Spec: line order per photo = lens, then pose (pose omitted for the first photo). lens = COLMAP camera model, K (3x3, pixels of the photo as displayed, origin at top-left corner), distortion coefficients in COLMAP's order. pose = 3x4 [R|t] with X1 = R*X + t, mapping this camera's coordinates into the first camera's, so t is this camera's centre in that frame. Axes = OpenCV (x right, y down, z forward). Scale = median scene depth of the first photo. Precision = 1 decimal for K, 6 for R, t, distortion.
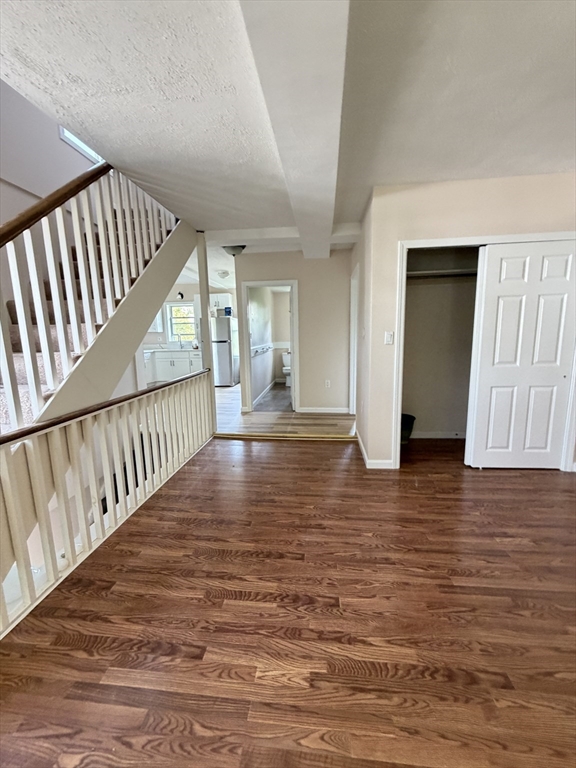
lens RADIAL K [[305.7, 0, 290.1], [0, 305.7, 381.3], [0, 0, 1]] dist [-0.003164, 0.000608]
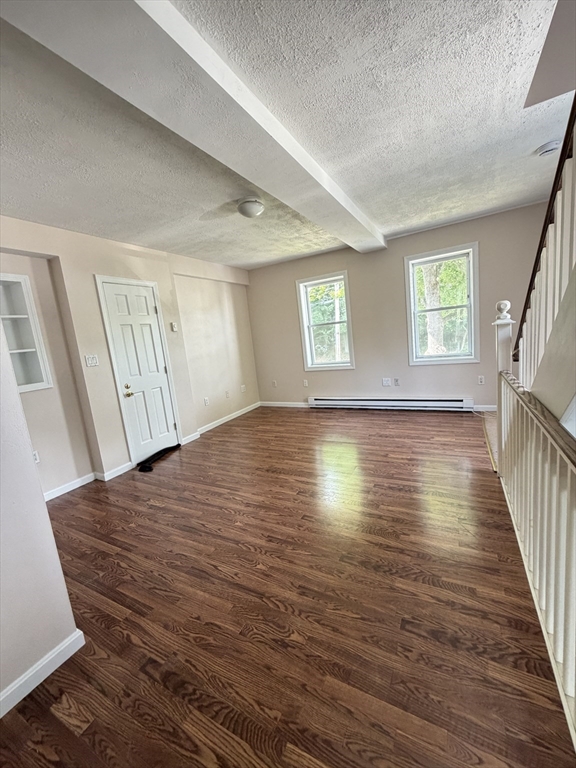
lens RADIAL K [[305.7, 0, 287.0], [0, 305.7, 383.7], [0, 0, 1]] dist [-0.003164, 0.000608]
pose [[-0.917039, 0.053079, 0.395250, -0.340614], [0.178058, 0.941325, 0.286709, -0.245118], [-0.356841, 0.333300, -0.872683, 1.582709]]
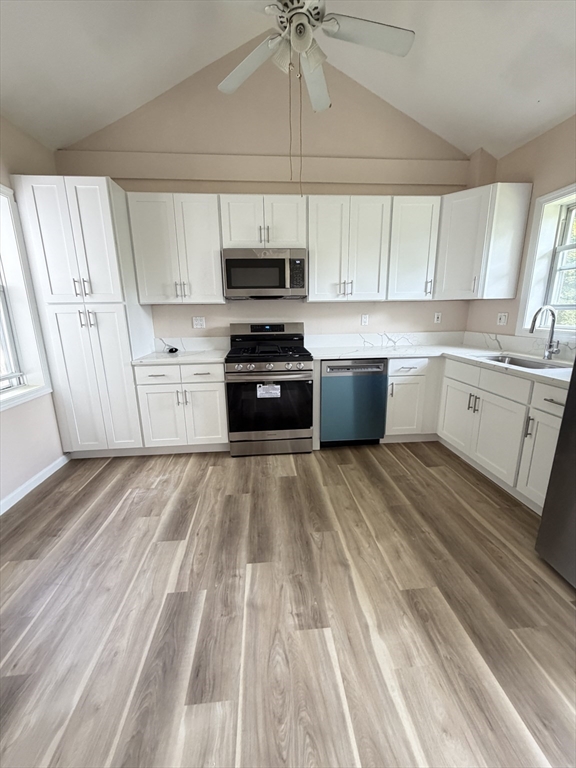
lens RADIAL K [[305.7, 0, 289.6], [0, 305.7, 380.8], [0, 0, 1]] dist [-0.003164, 0.000608]
pose [[0.182096, 0.241880, -0.953066, -0.468947], [-0.139531, 0.965820, 0.218457, -0.424444], [0.973330, 0.093202, 0.209622, 2.633650]]
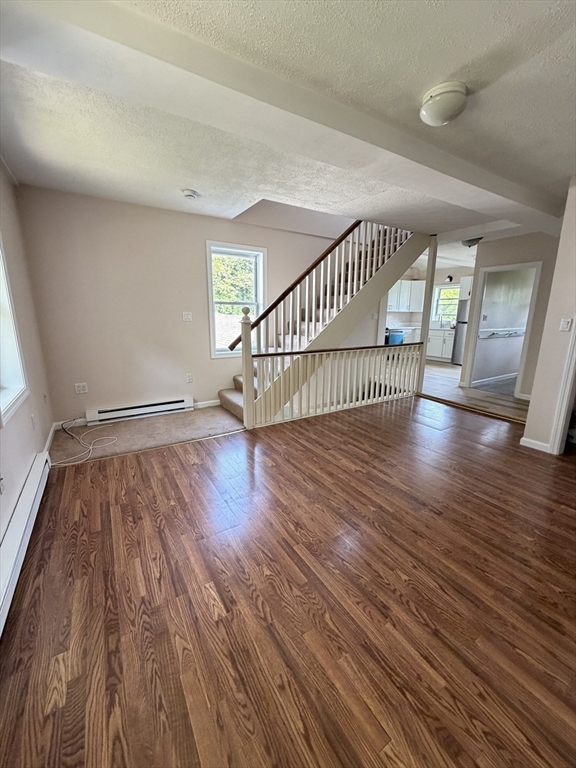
lens RADIAL K [[305.7, 0, 283.9], [0, 305.7, 384.9], [0, 0, 1]] dist [-0.003164, 0.000608]
pose [[0.601846, 0.204462, -0.771995, 0.730082], [-0.142607, 0.978649, 0.148019, 0.048621], [0.785776, 0.021007, 0.618154, -0.456448]]
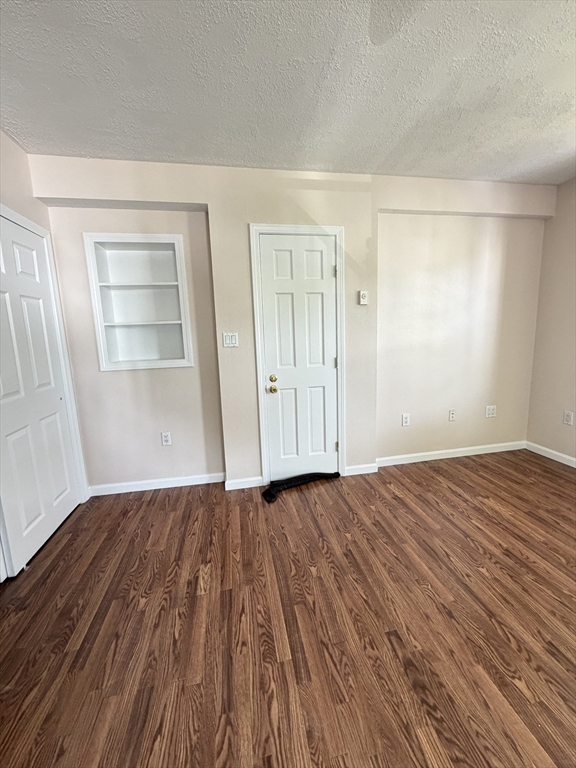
lens RADIAL K [[305.7, 0, 286.5], [0, 305.7, 381.5], [0, 0, 1]] dist [-0.003164, 0.000608]
pose [[-0.280122, -0.120121, 0.952420, -0.082683], [0.187754, 0.966123, 0.177070, -0.112980], [-0.941425, 0.228422, -0.248079, 0.752530]]
